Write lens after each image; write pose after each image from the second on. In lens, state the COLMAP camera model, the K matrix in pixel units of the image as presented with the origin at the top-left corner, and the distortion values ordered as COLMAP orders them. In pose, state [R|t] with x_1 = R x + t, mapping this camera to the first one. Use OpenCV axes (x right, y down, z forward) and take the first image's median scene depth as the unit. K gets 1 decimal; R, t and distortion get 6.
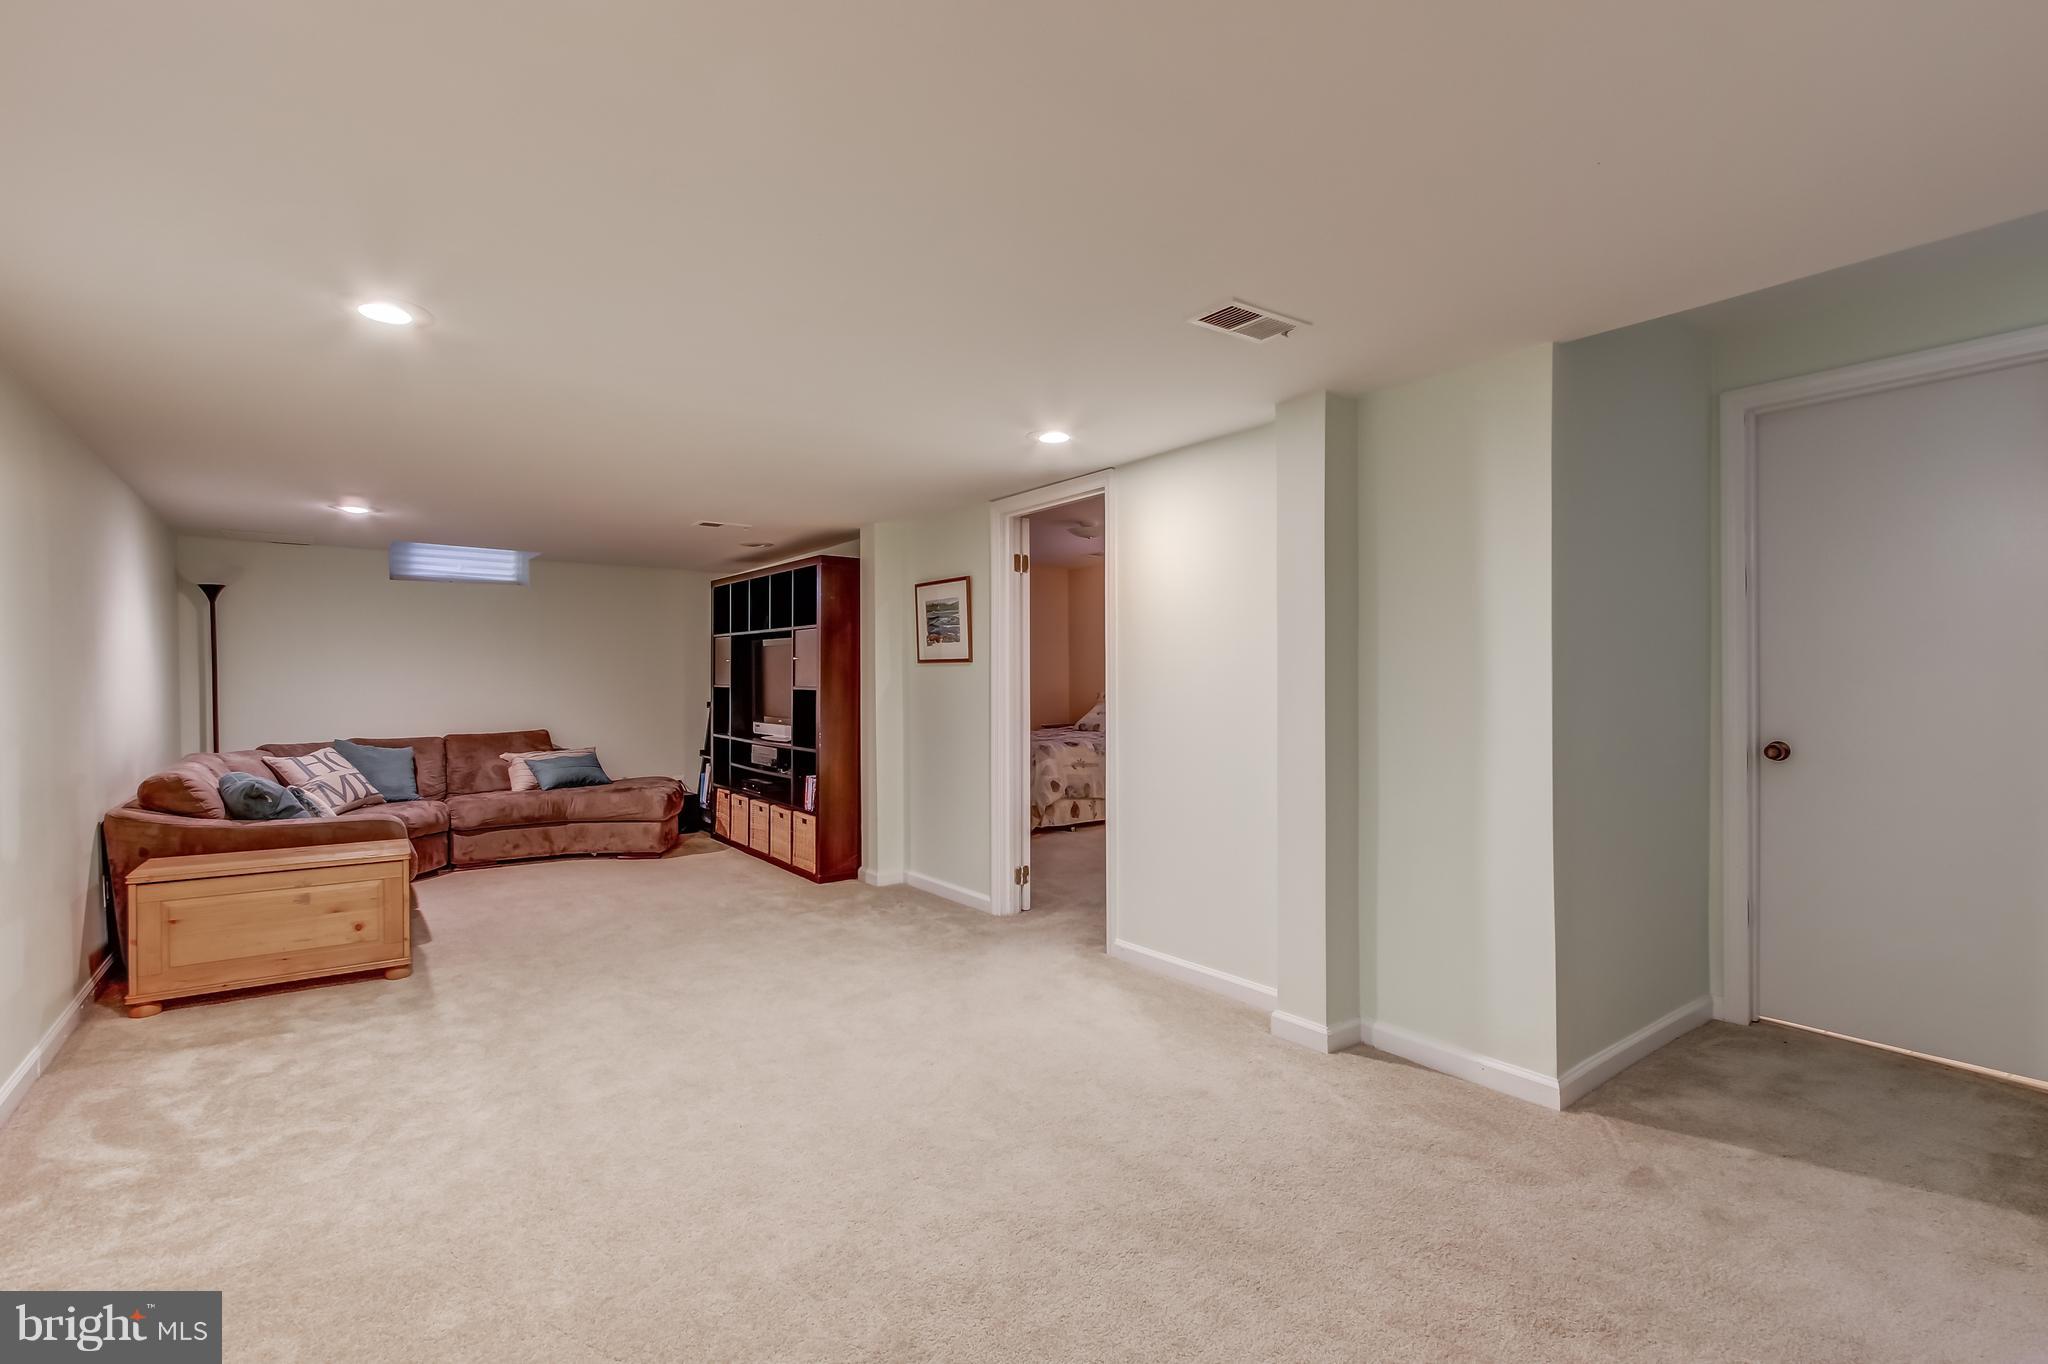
lens RADIAL K [[932.5, 0, 1034.9], [0, 932.5, 693.6], [0, 0, 1]] dist [0.014996, 0.002652]
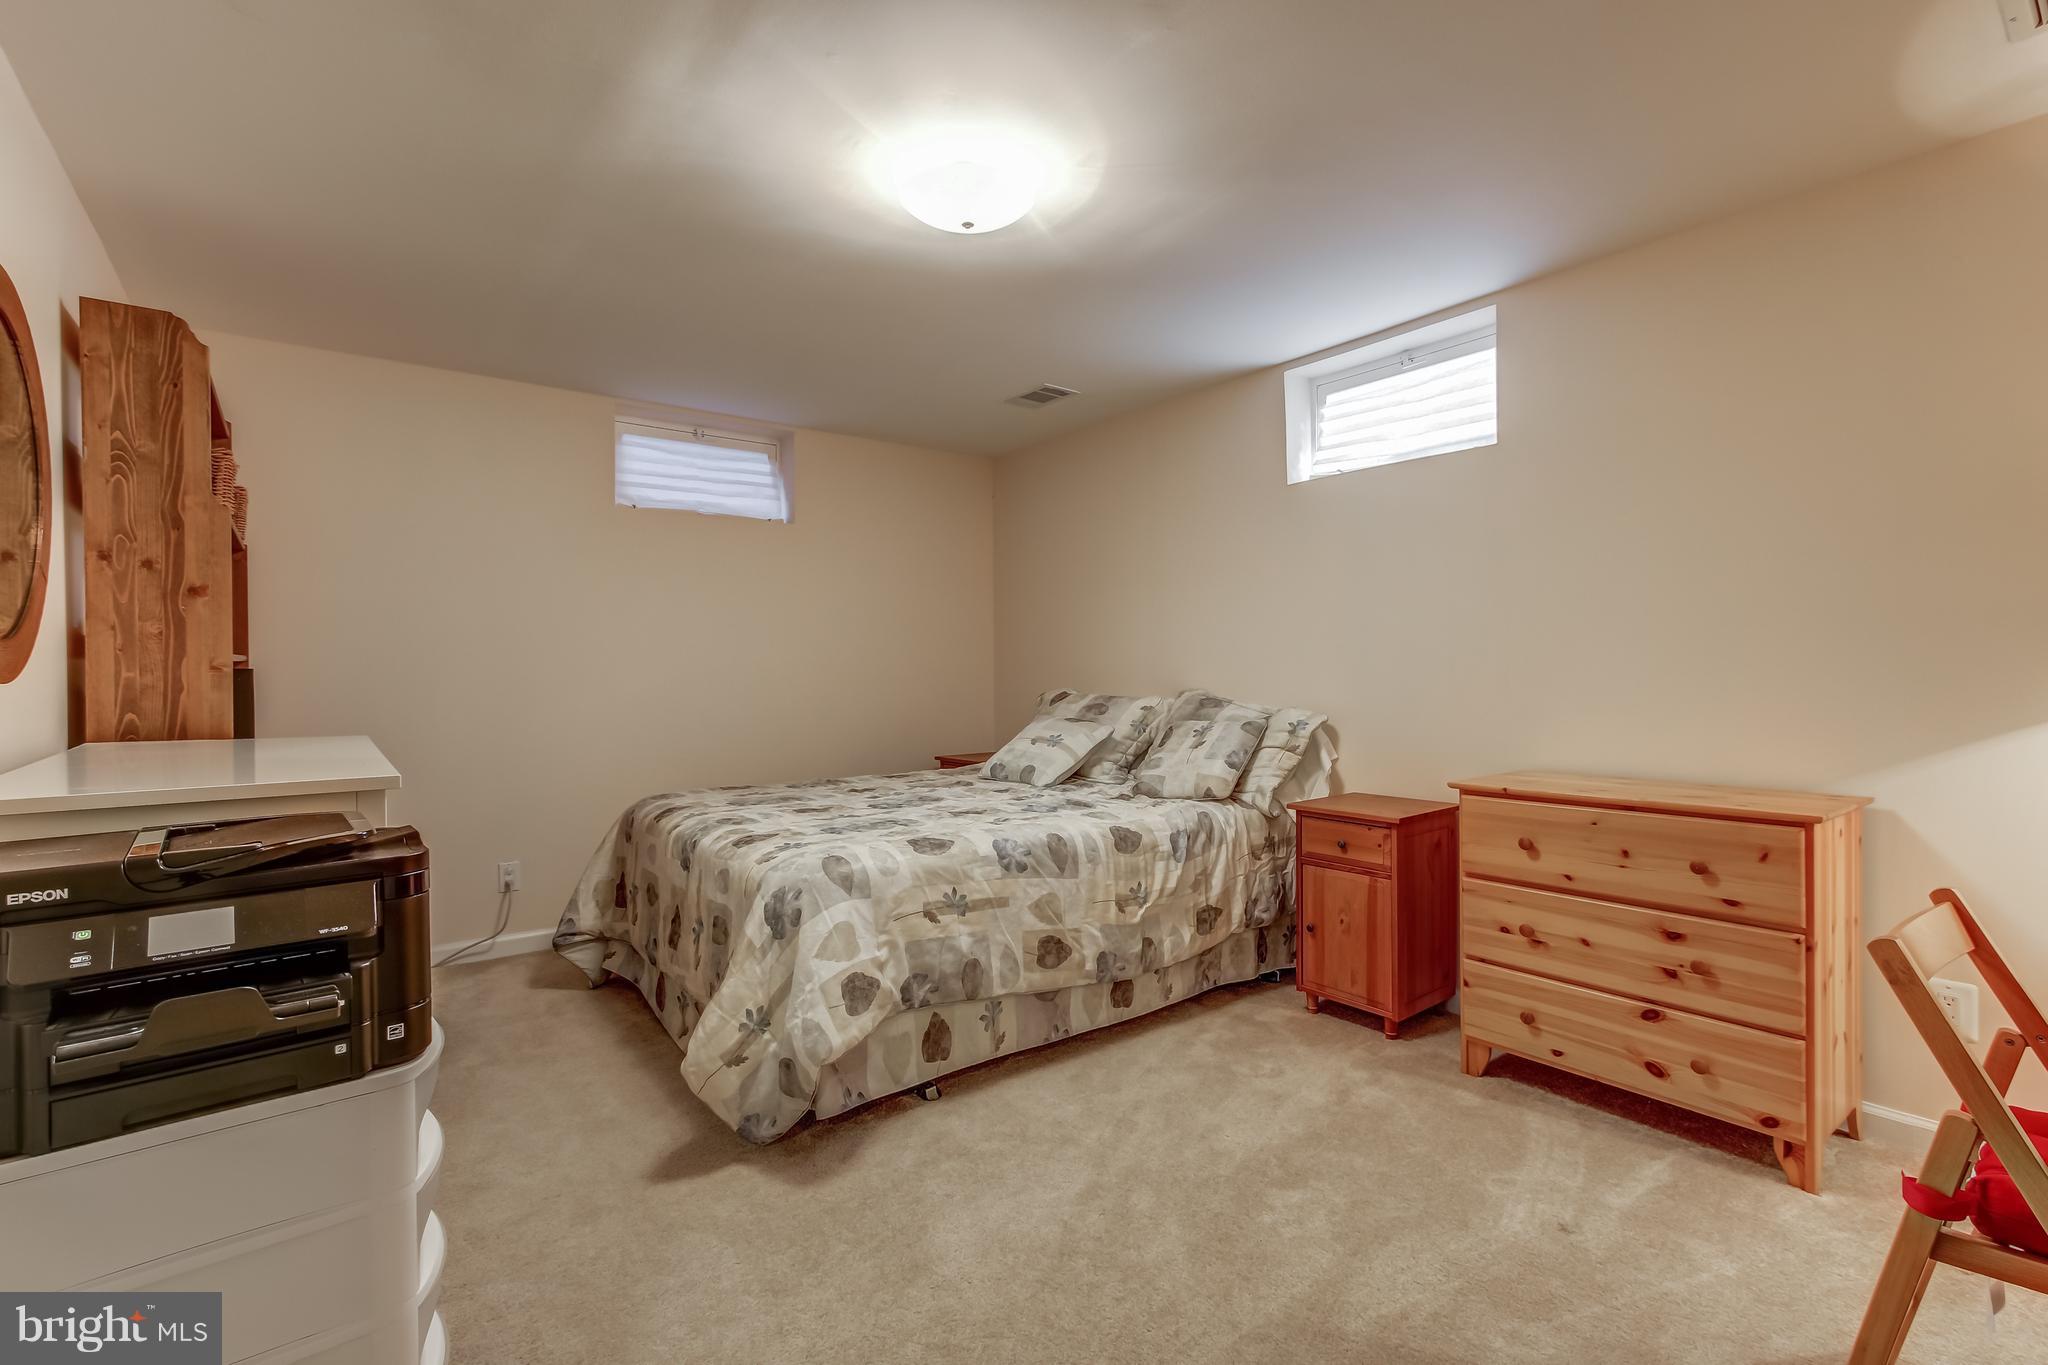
lens RADIAL K [[932.5, 0, 1026.0], [0, 932.5, 685.0], [0, 0, 1]] dist [0.014996, 0.002652]
pose [[0.999603, -0.002893, -0.028014, 0.780425], [0.002955, 0.999993, 0.002199, -0.061160], [0.028008, -0.002281, 0.999605, 5.923303]]
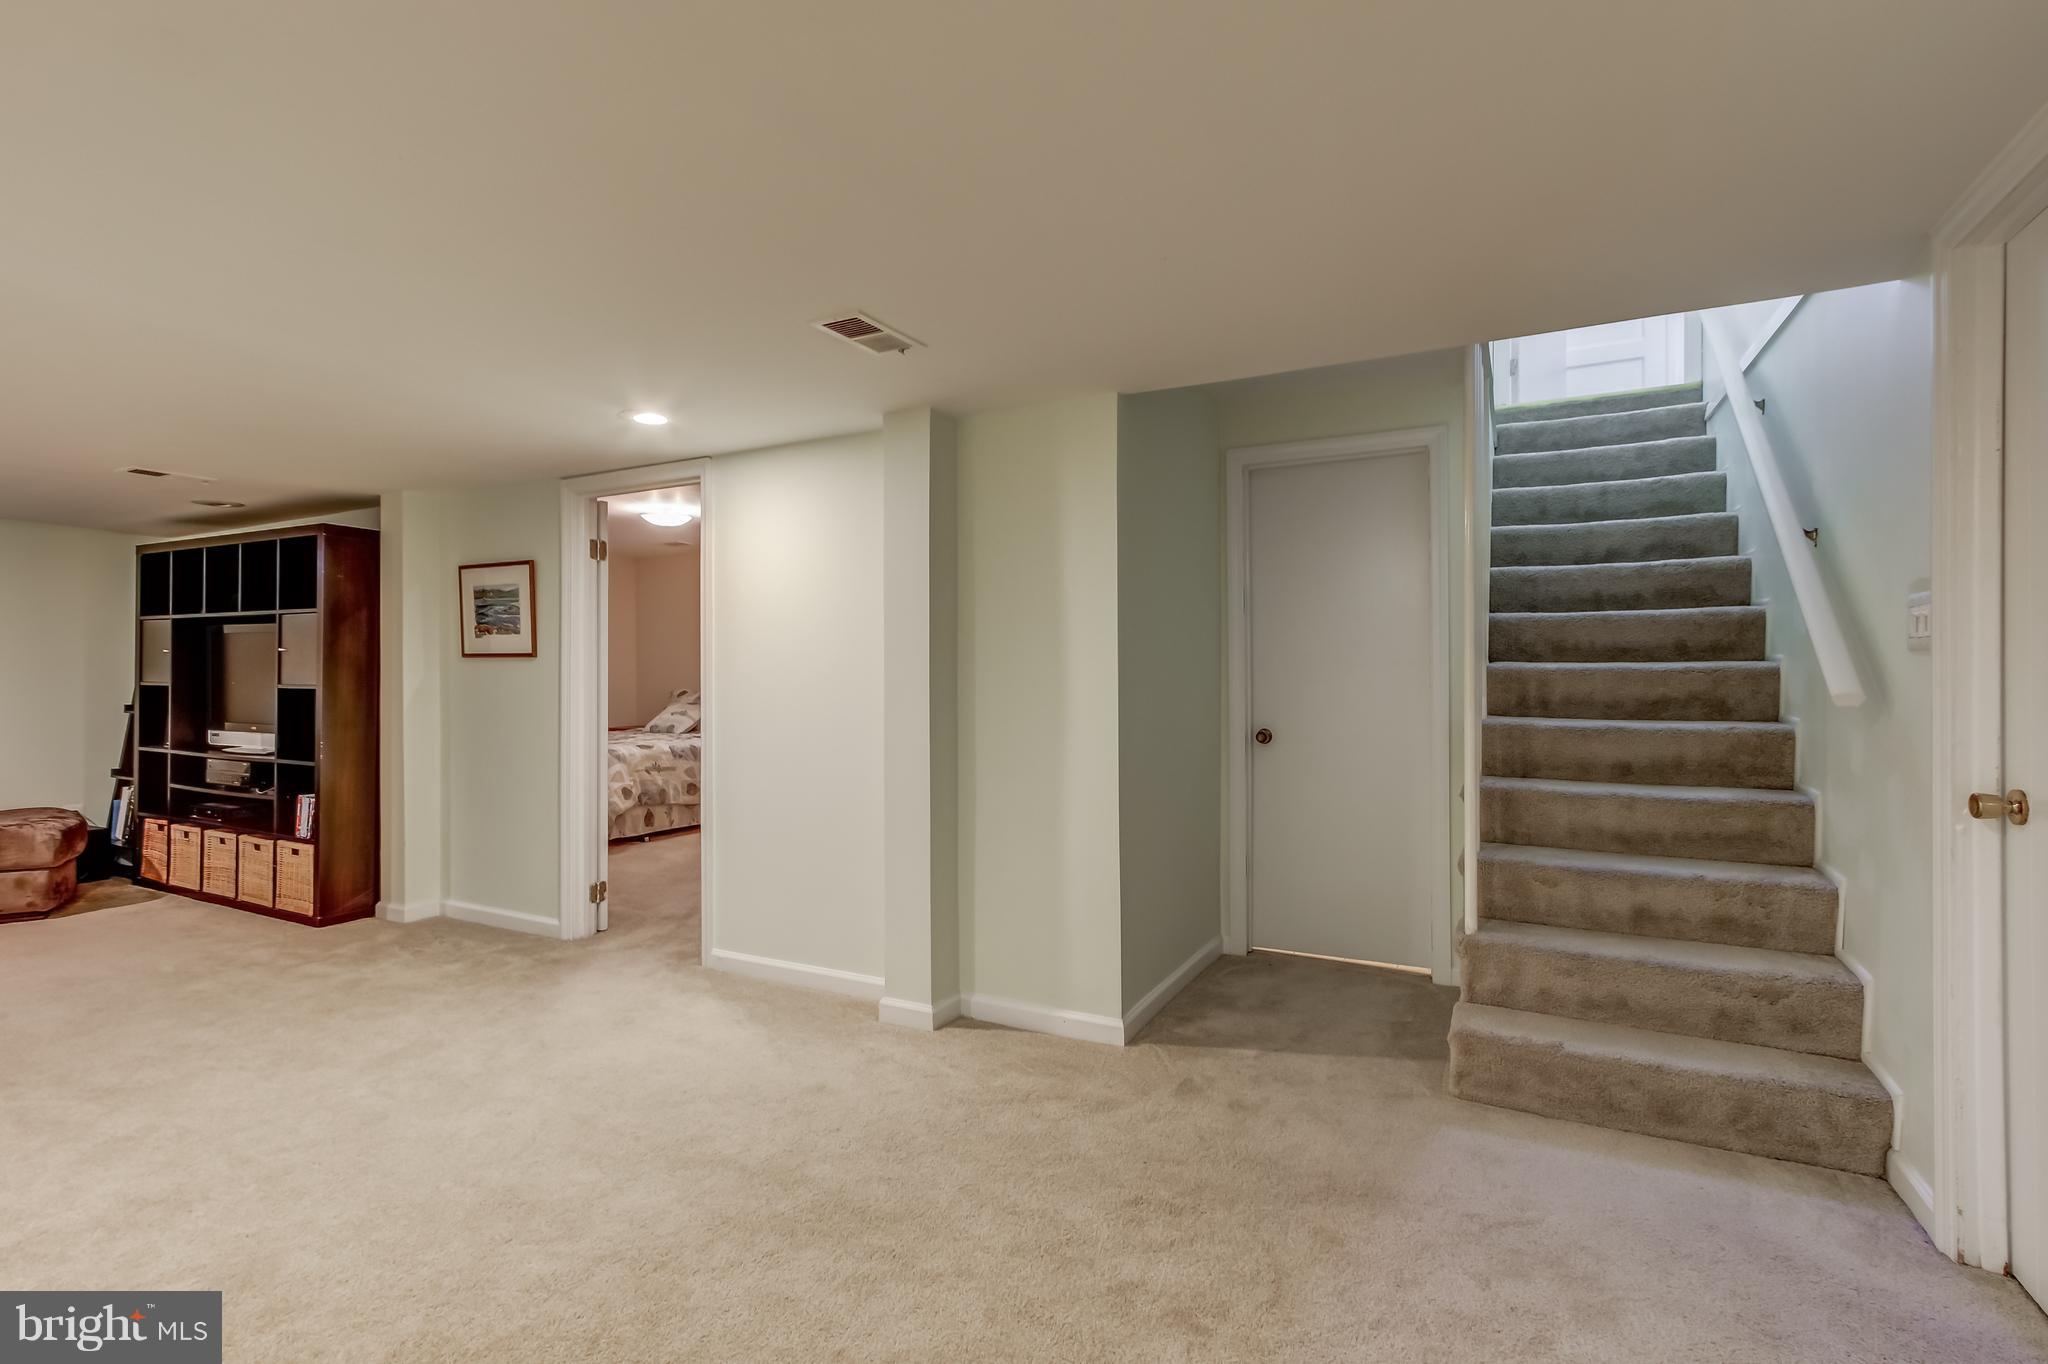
lens RADIAL K [[932.5, 0, 1031.6], [0, 932.5, 689.6], [0, 0, 1]] dist [0.014996, 0.002652]
pose [[0.907073, -0.001751, 0.420970, -0.026945], [0.002728, 0.999995, -0.001718, -0.000590], [-0.420965, 0.002707, 0.907073, -0.009718]]
